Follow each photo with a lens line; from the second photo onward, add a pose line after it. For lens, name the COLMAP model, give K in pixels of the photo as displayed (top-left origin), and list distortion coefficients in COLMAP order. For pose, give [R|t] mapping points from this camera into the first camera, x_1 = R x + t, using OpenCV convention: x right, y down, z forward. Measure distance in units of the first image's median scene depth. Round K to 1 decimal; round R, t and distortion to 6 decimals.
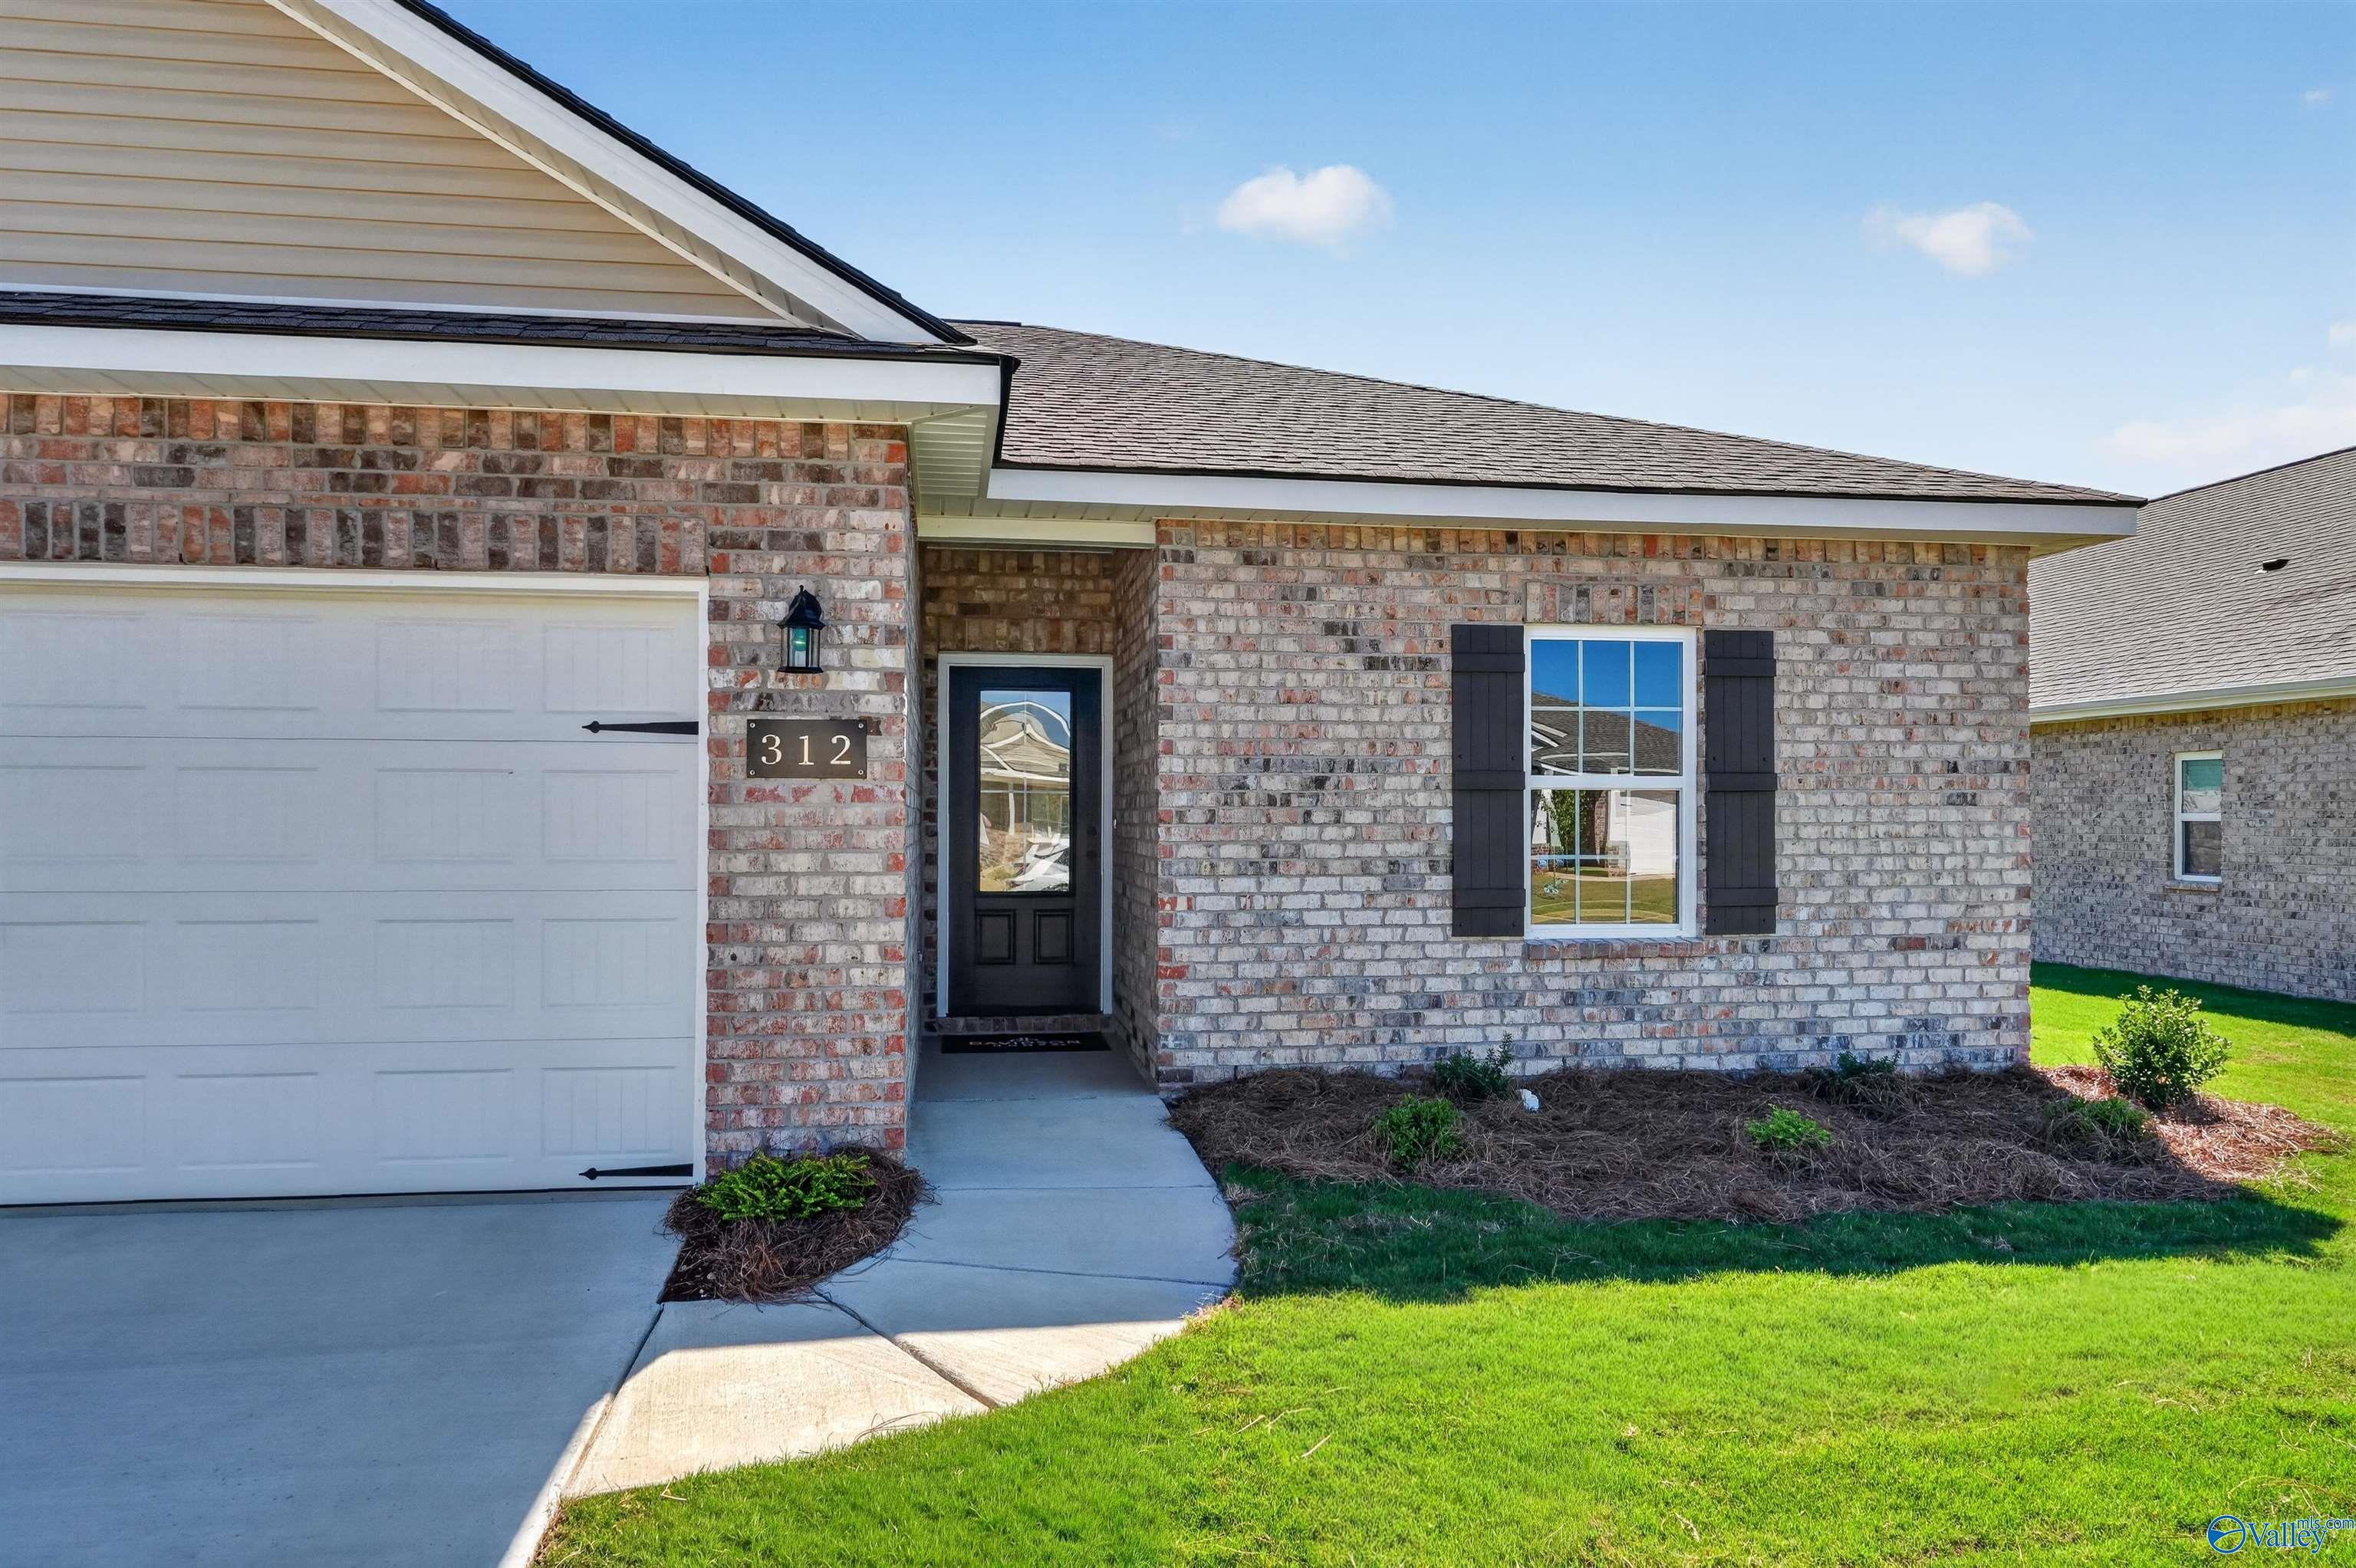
lens RADIAL K [[1504.9, 0, 1175.9], [0, 1504.9, 817.5], [0, 0, 1]] dist [0.000378, -0.001775]
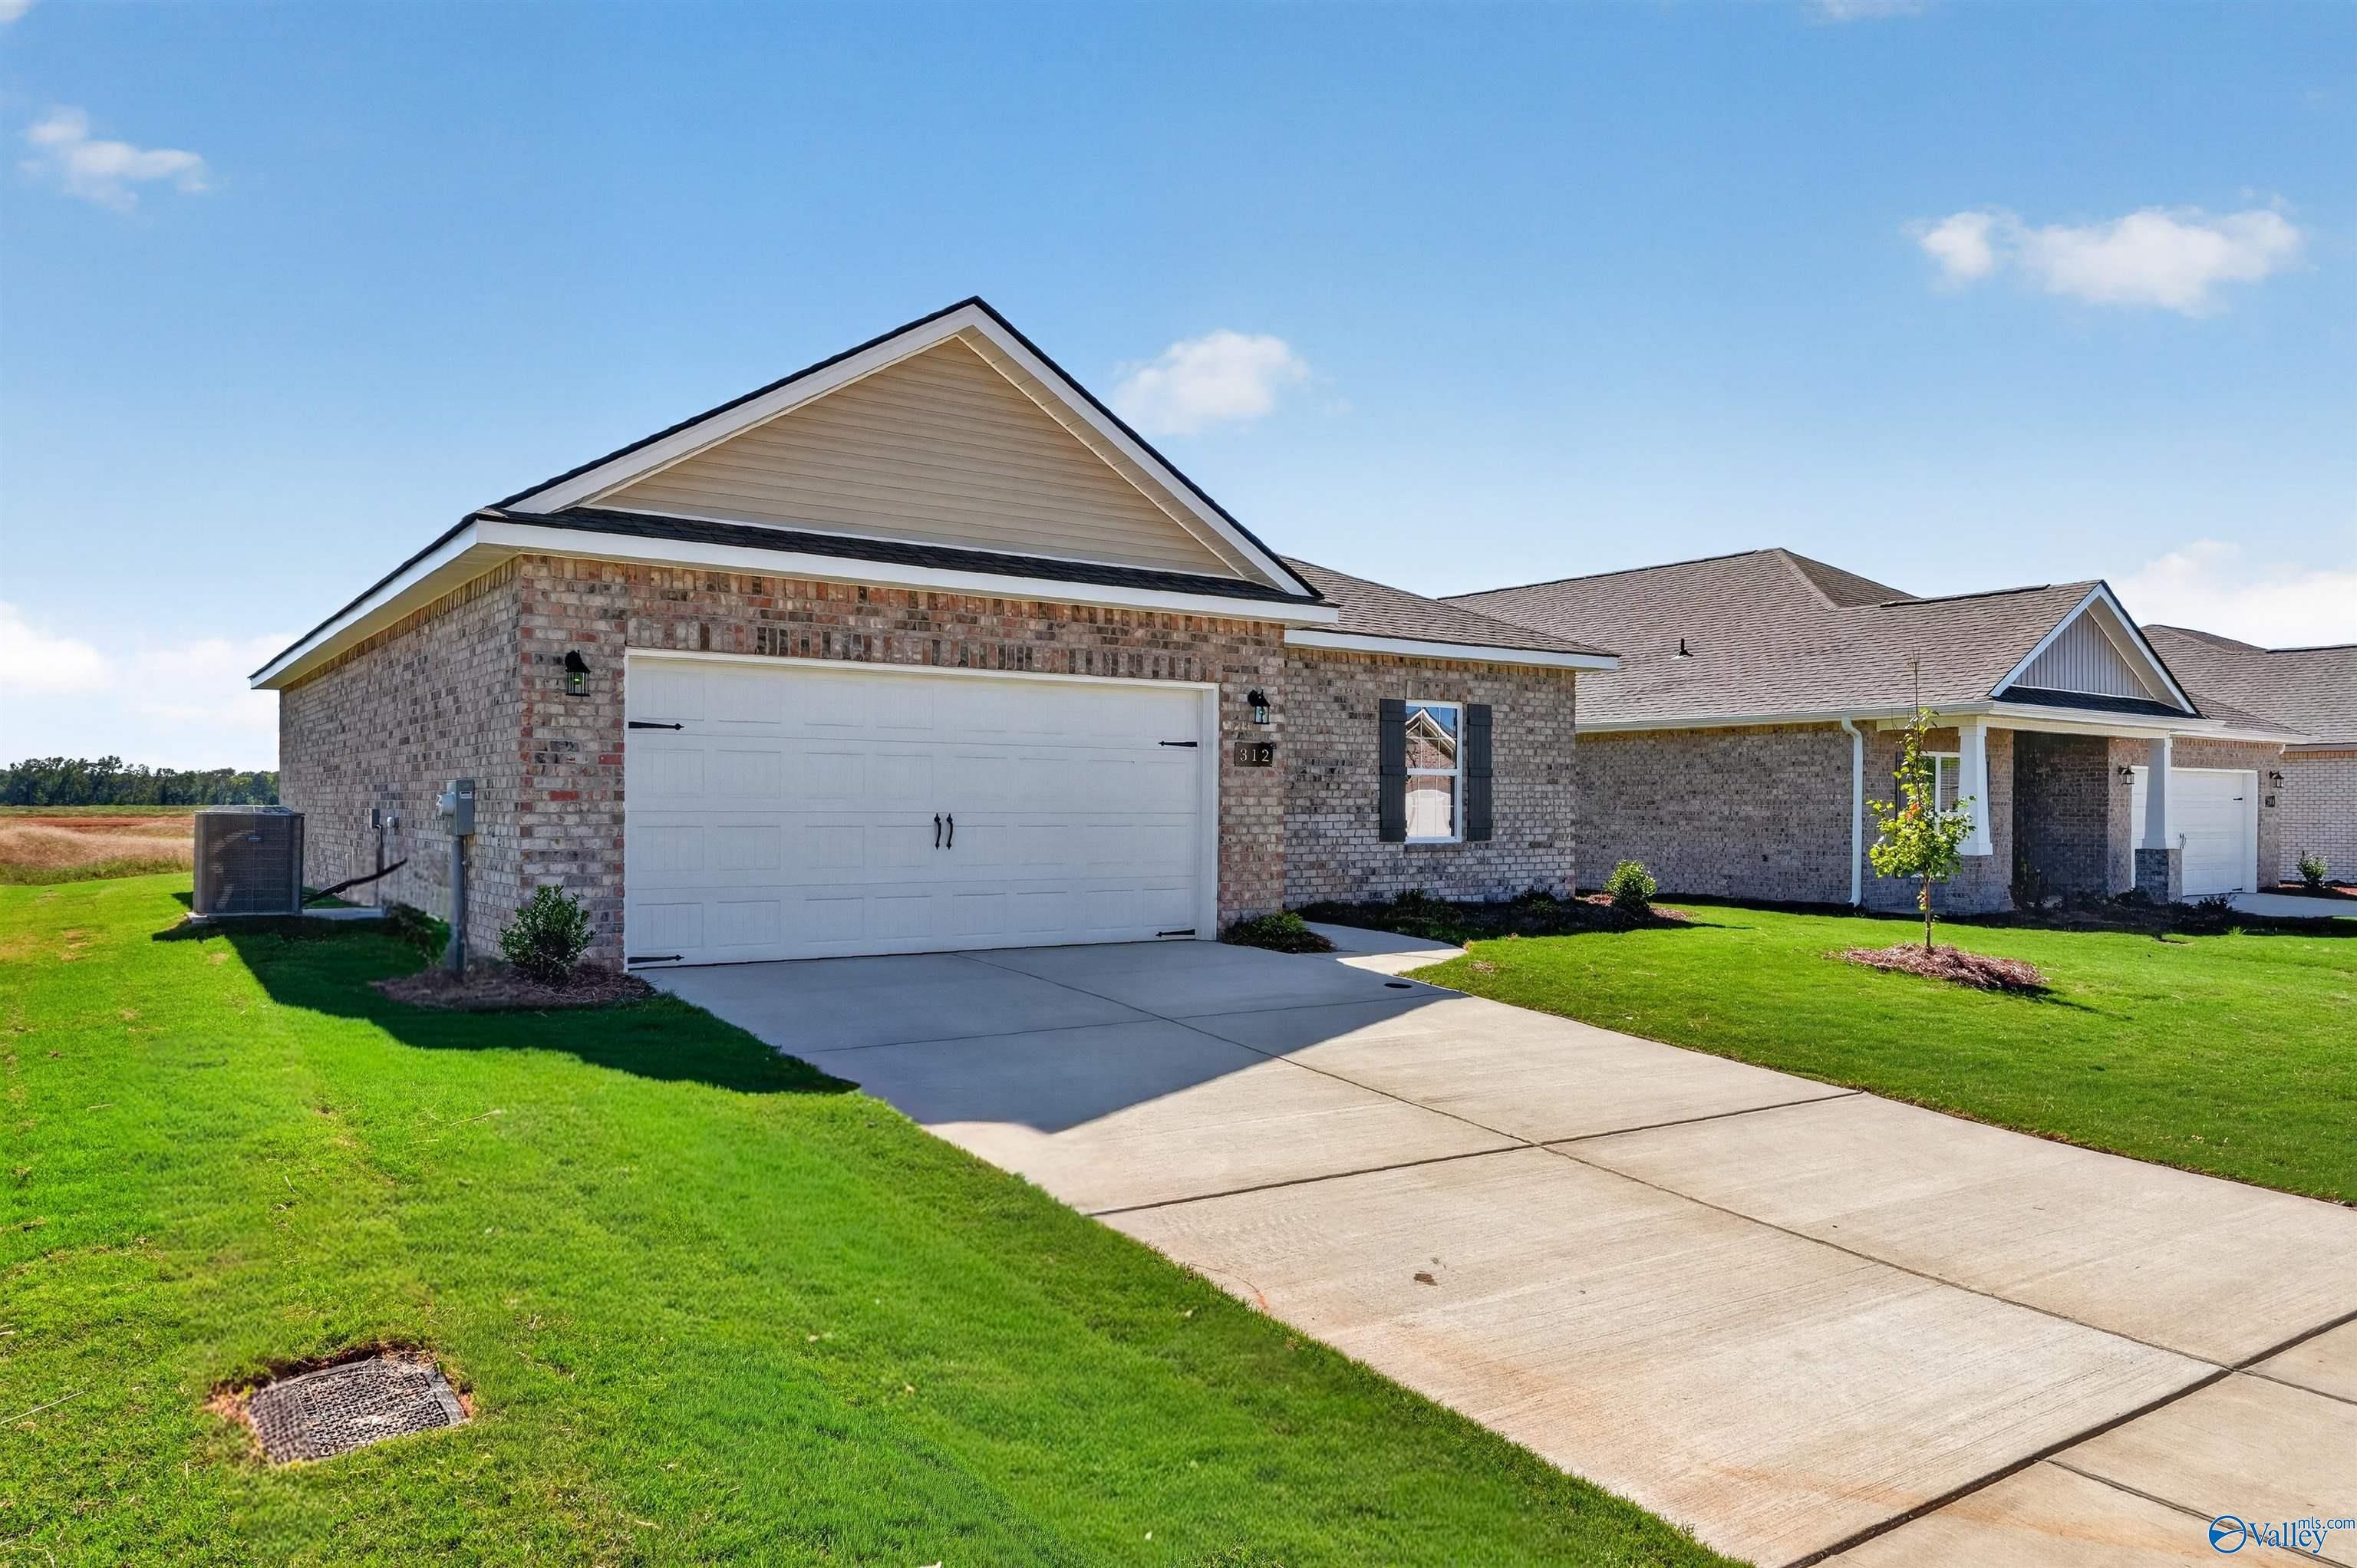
lens RADIAL K [[1541.5, 0, 1177.2], [0, 1541.5, 821.2], [0, 0, 1]] dist [0.001946, -0.000319]
pose [[0.893975, -0.001849, 0.448113, -1.083885], [-0.003316, 0.999937, 0.010741, 0.026309], [-0.448105, -0.011088, 0.893912, -0.869735]]
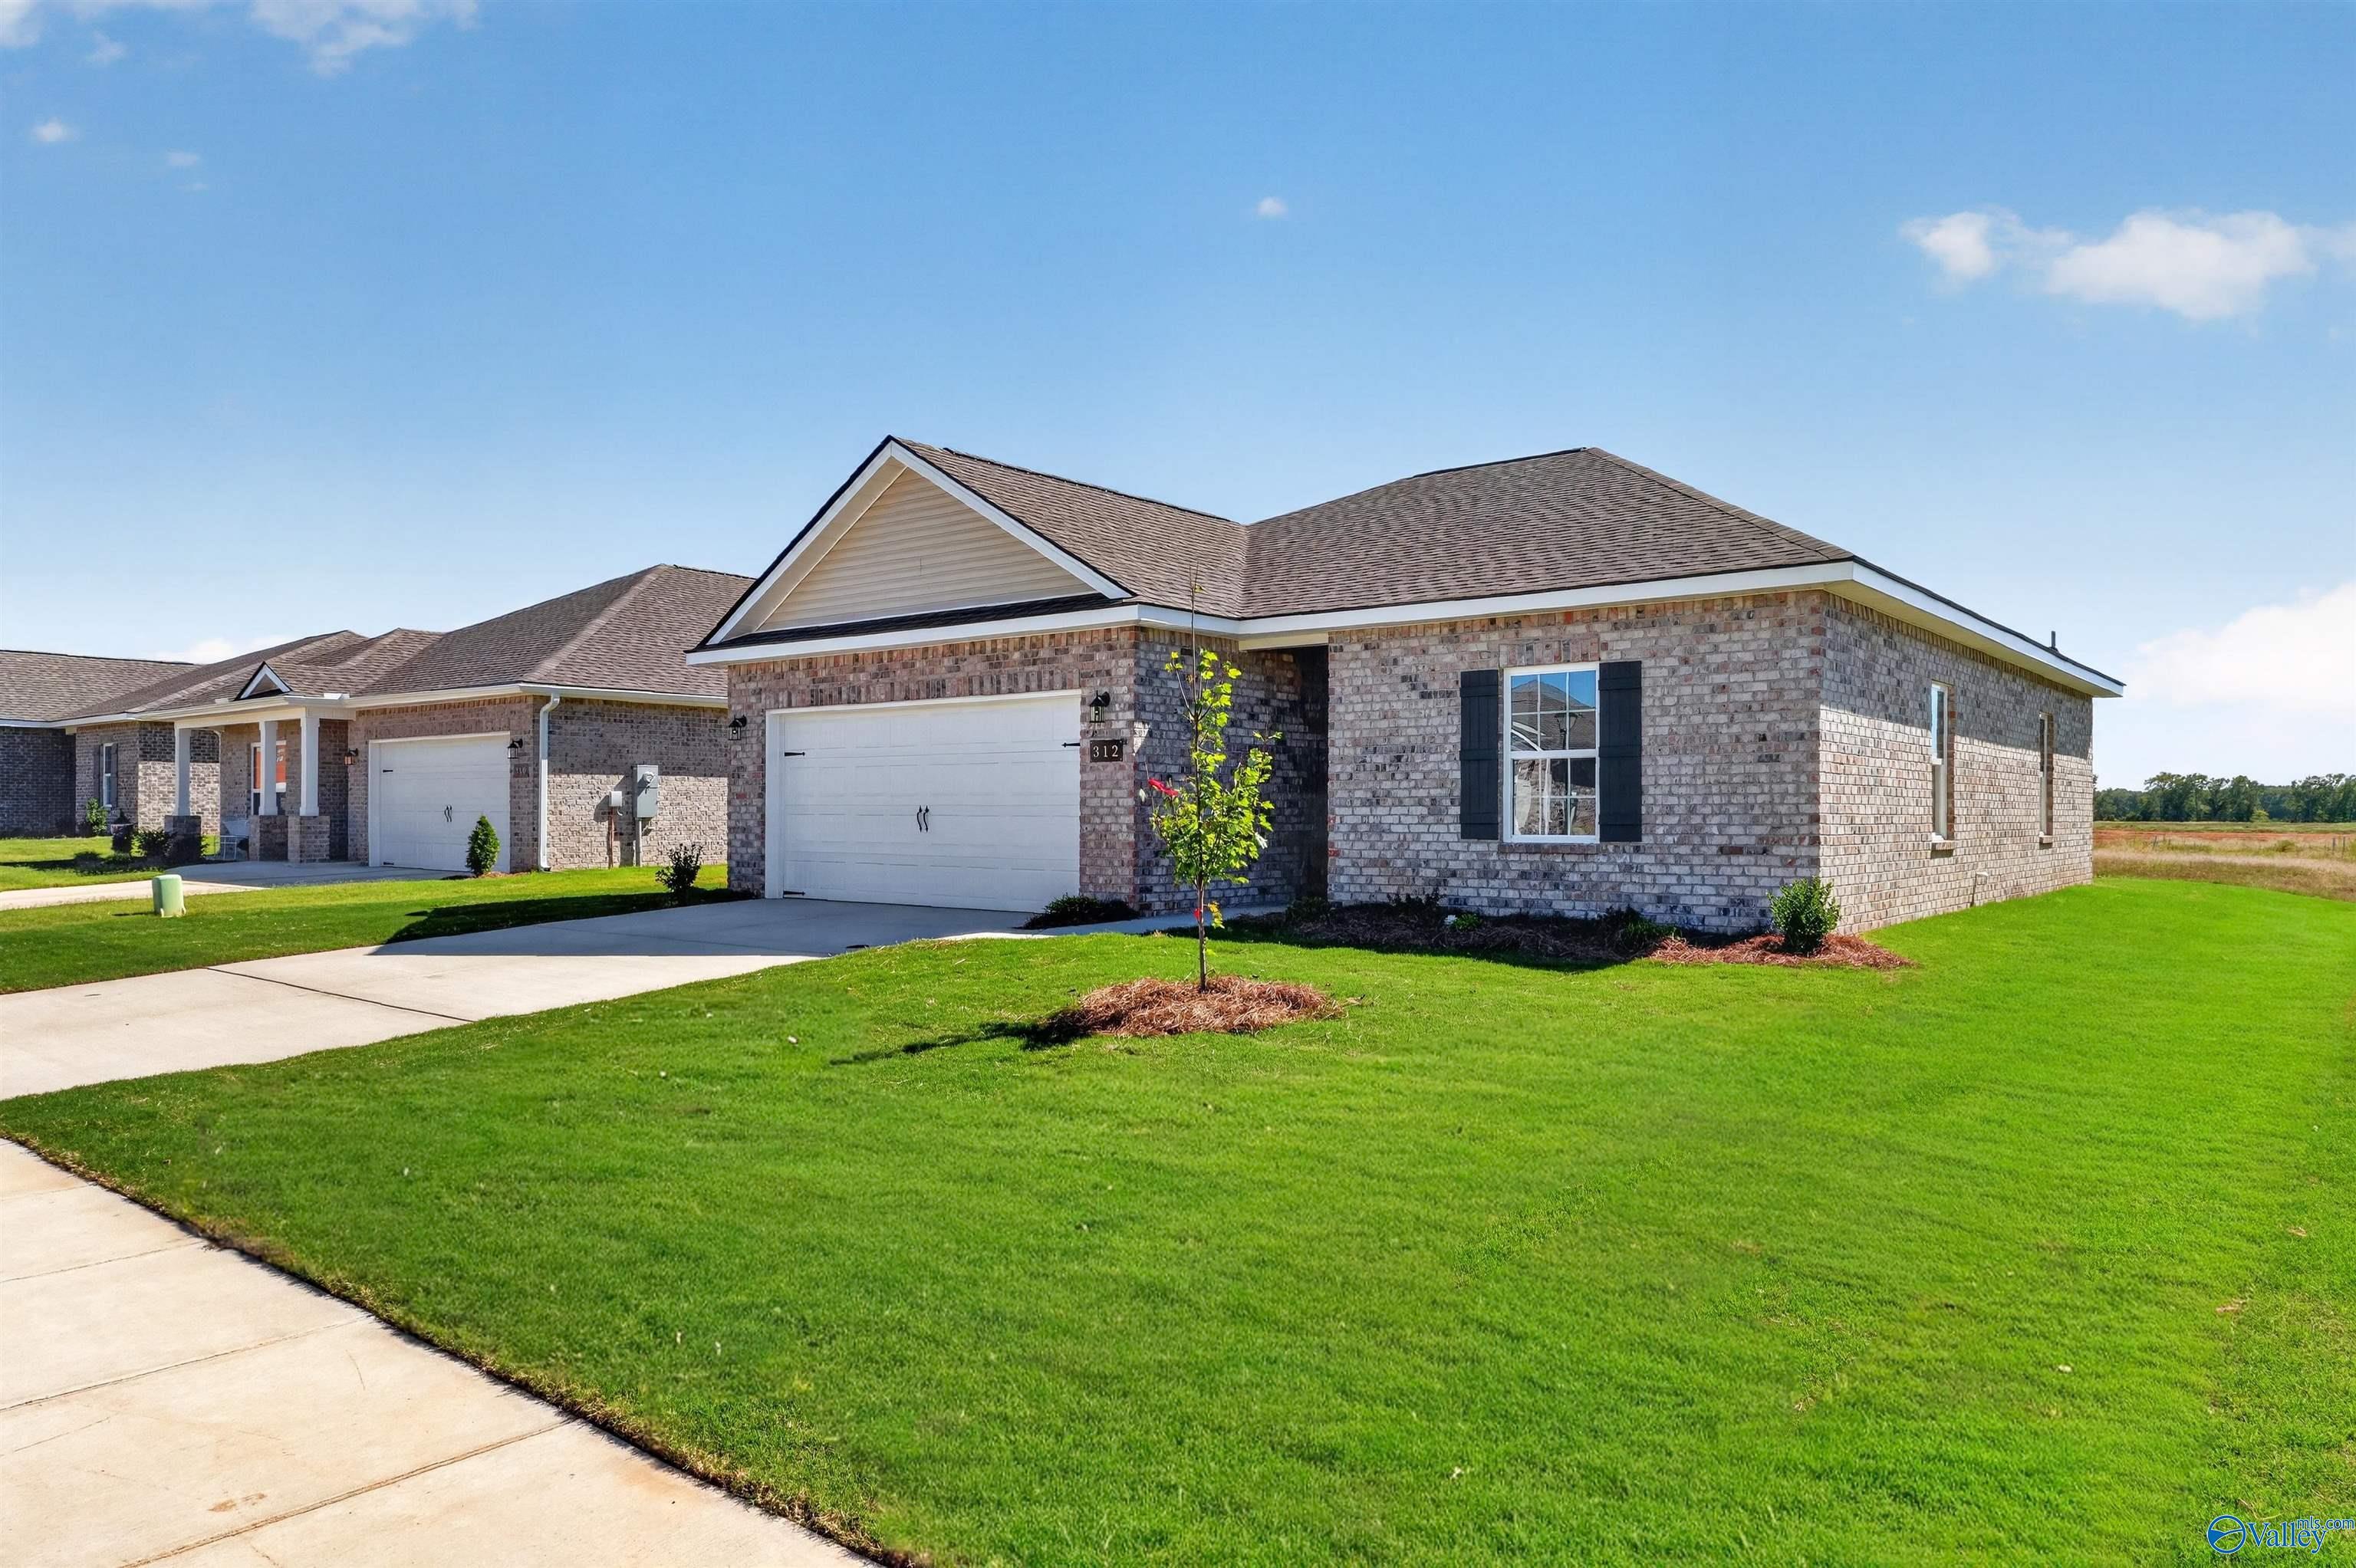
lens RADIAL K [[1540.8, 0, 1176.7], [0, 1540.8, 821.2], [0, 0, 1]] dist [0.001946, -0.000319]
pose [[0.678233, 0.003217, -0.734840, 1.351658], [-0.001403, 0.999994, 0.003083, 0.051561], [0.734845, -0.001060, 0.678234, -0.557014]]
